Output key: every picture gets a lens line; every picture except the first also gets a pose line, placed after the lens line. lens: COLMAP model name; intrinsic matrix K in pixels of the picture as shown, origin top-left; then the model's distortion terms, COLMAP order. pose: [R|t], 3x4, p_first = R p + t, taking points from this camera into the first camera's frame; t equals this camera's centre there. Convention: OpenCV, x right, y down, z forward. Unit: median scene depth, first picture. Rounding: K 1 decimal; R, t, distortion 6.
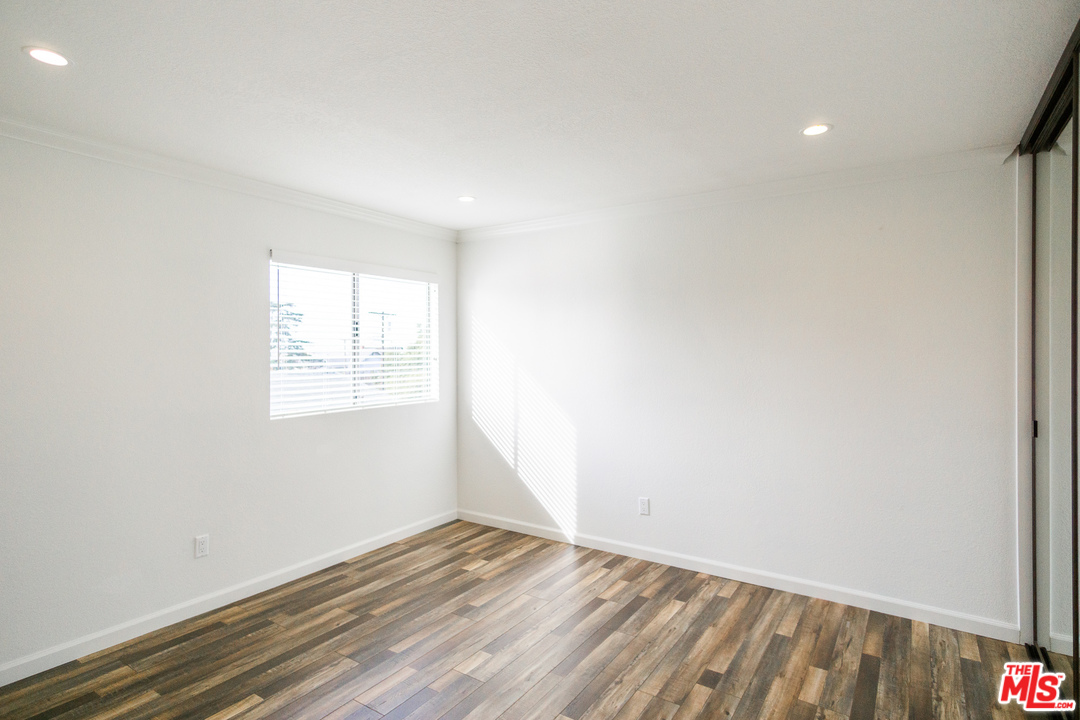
lens RADIAL K [[568.7, 0, 534.6], [0, 568.7, 351.7], [0, 0, 1]] dist [0.004763, 0.000823]
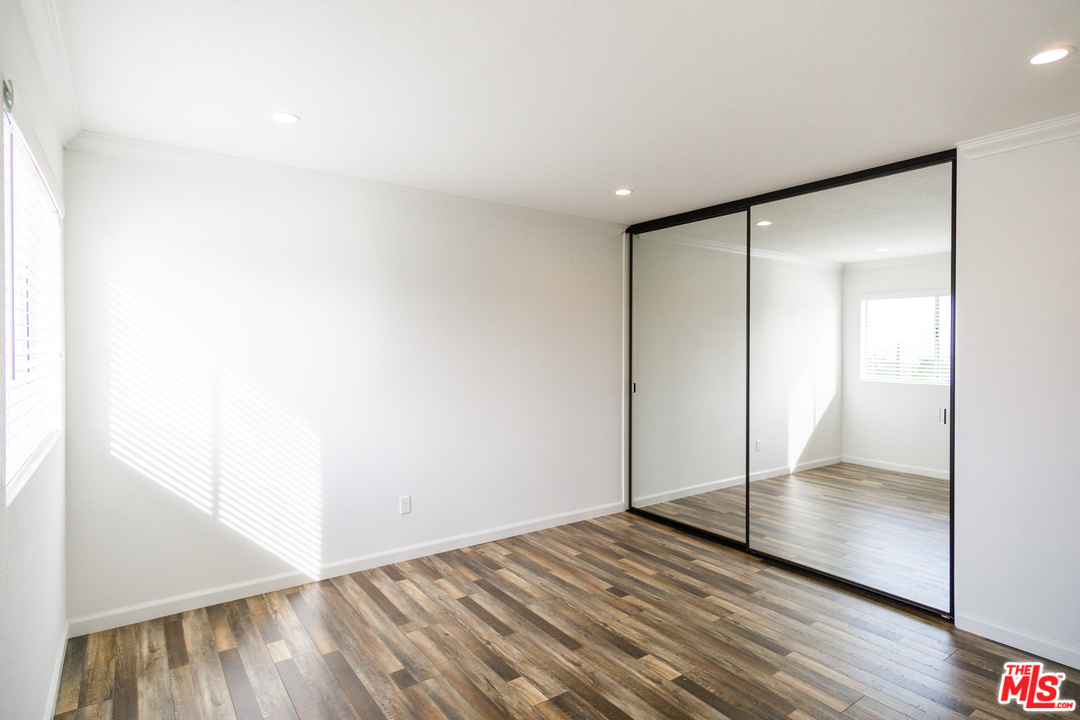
lens RADIAL K [[568.7, 0, 536.3], [0, 568.7, 361.0], [0, 0, 1]] dist [0.004763, 0.000823]
pose [[0.348489, -0.019094, 0.937118, -0.712093], [0.000764, 0.999798, 0.020087, 0.010838], [-0.937313, -0.006284, 0.348433, 0.525849]]
